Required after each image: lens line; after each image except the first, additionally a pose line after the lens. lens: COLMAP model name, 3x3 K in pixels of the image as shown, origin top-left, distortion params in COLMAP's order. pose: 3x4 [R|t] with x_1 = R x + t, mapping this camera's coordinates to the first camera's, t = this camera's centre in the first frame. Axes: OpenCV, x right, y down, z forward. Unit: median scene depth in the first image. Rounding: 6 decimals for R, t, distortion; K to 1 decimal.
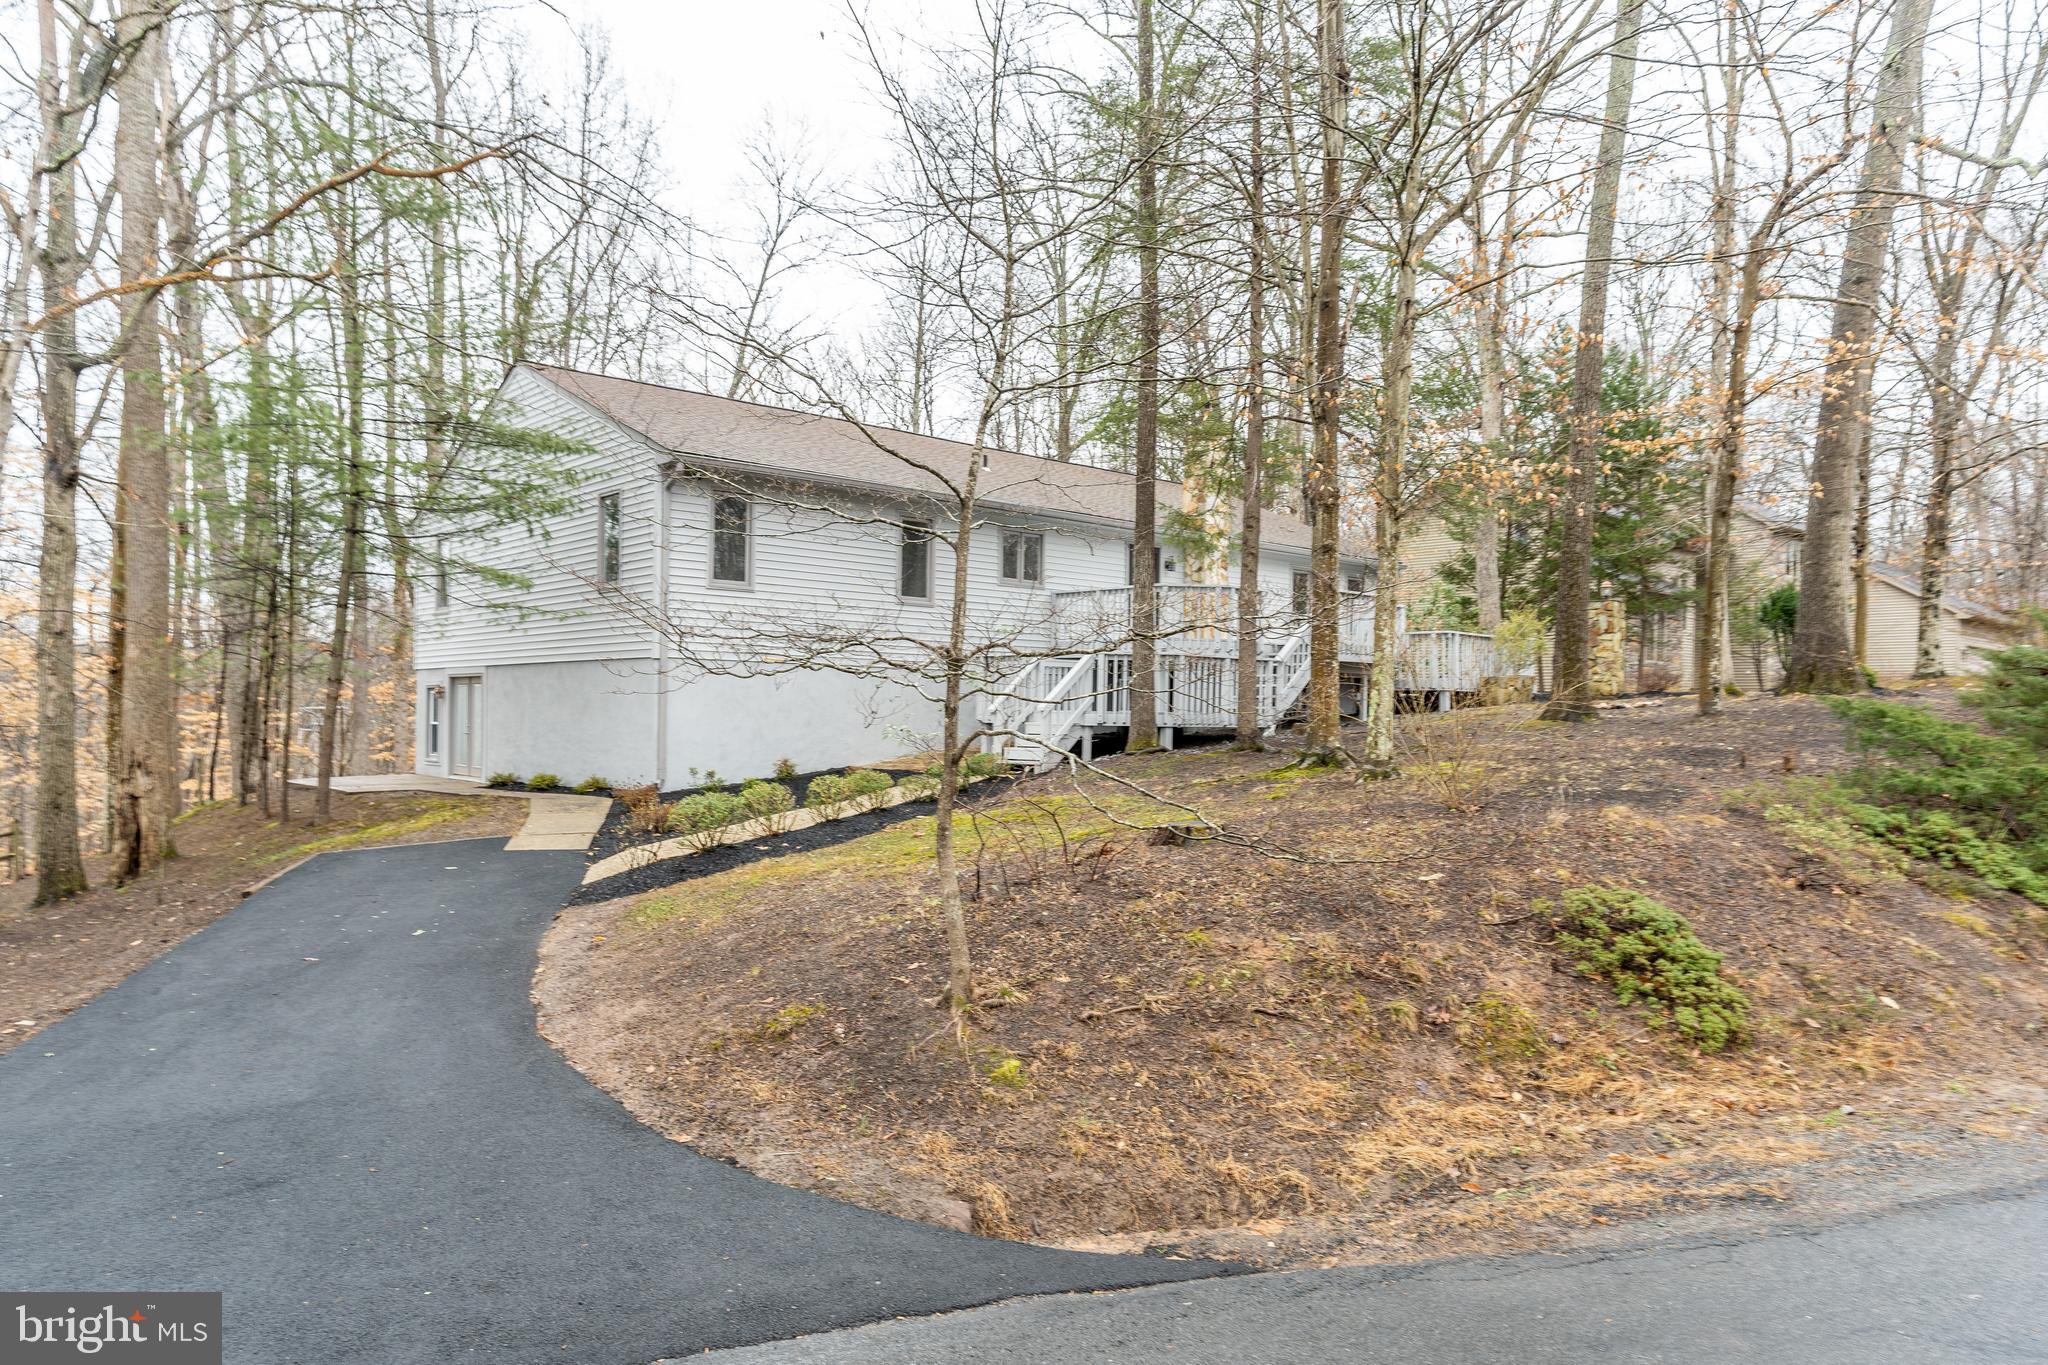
lens RADIAL K [[1331.6, 0, 1029.8], [0, 1331.6, 691.2], [0, 0, 1]] dist [-0.003070, -0.000382]
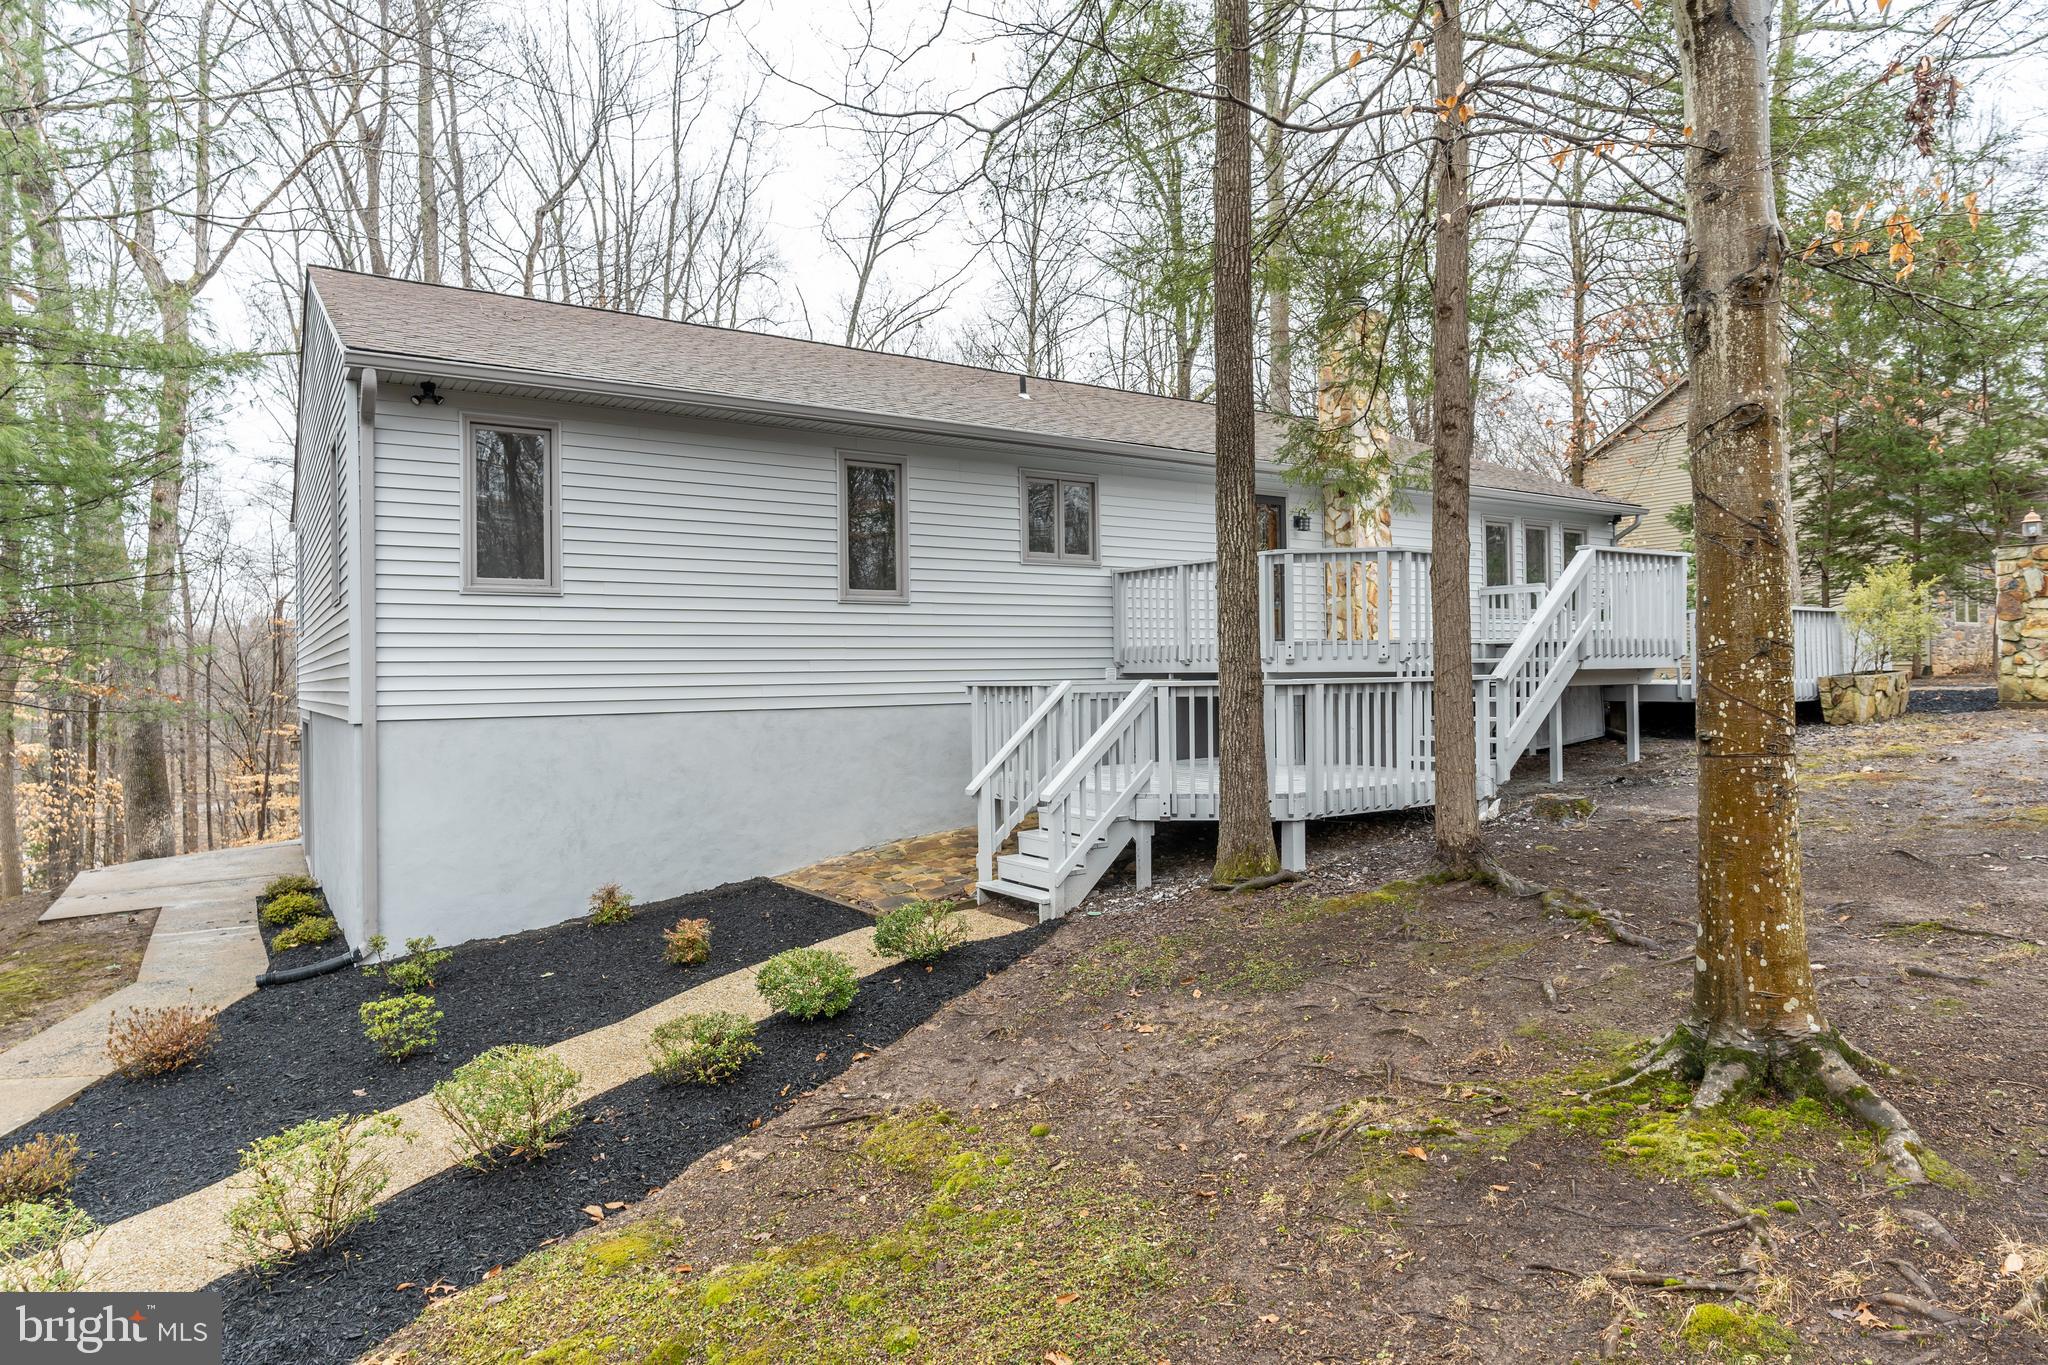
lens RADIAL K [[1179.6, 0, 1026.9], [0, 1179.6, 644.2], [0, 0, 1]] dist [0.002673, 0.000306]
pose [[0.989322, -0.034709, -0.141554, 0.060779], [0.033214, 0.999365, -0.012912, -0.036503], [0.141912, 0.008073, 0.989846, 0.475716]]
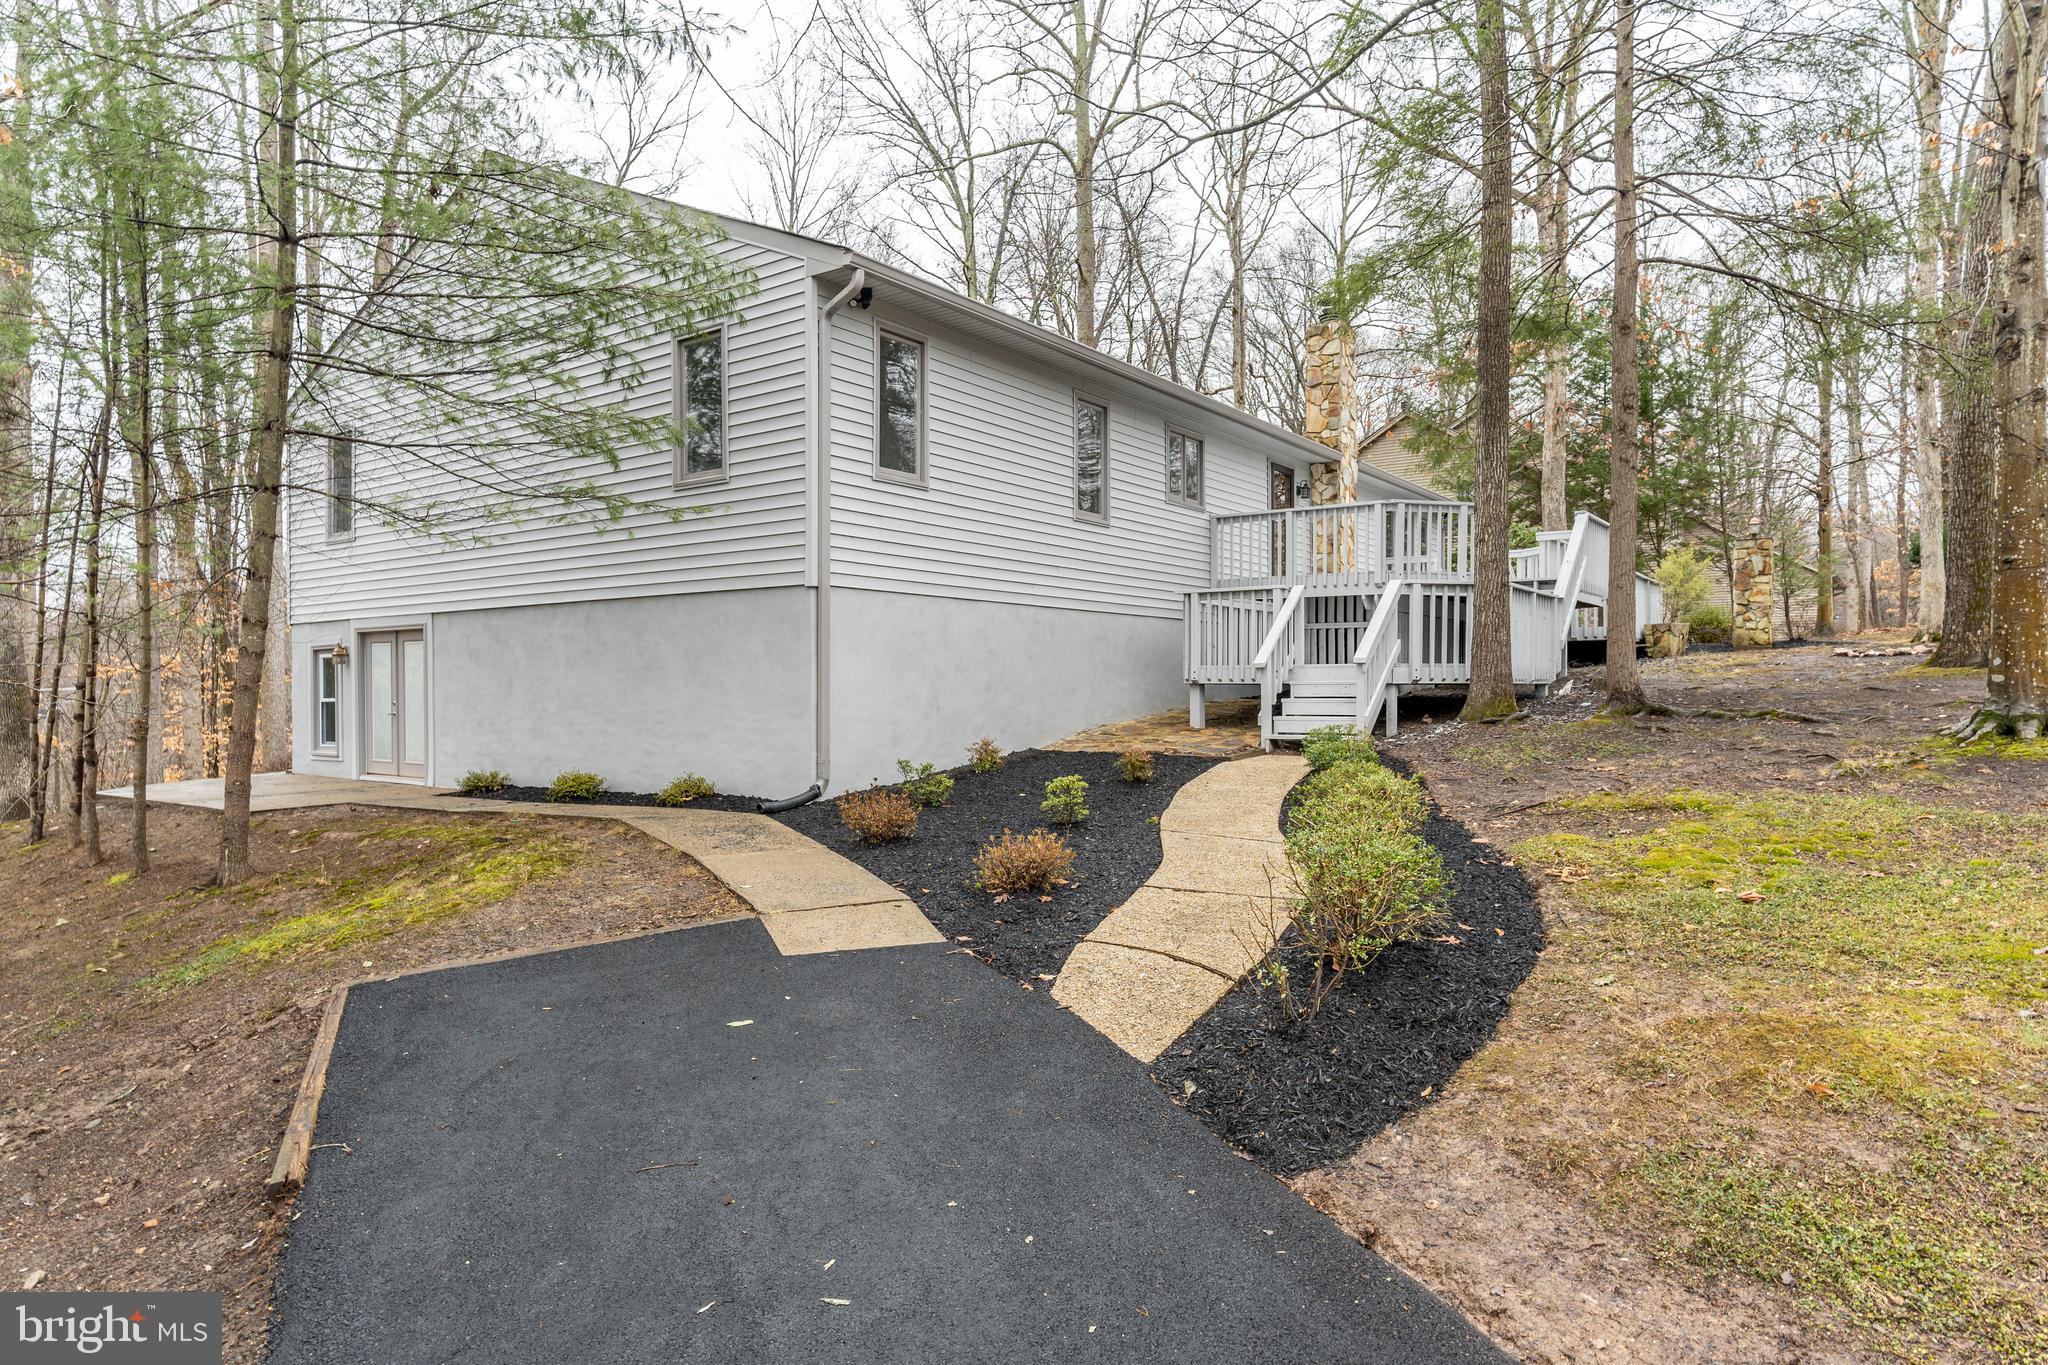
lens RADIAL K [[1215.7, 0, 1024.0], [0, 1215.7, 682.5], [0, 0, 1]] dist [-0.001046, -0.000008]
pose [[0.977454, -0.016280, 0.210519, -0.266634], [0.013721, 0.999813, 0.013613, 0.012888], [-0.210701, -0.010418, 0.977495, 0.363448]]
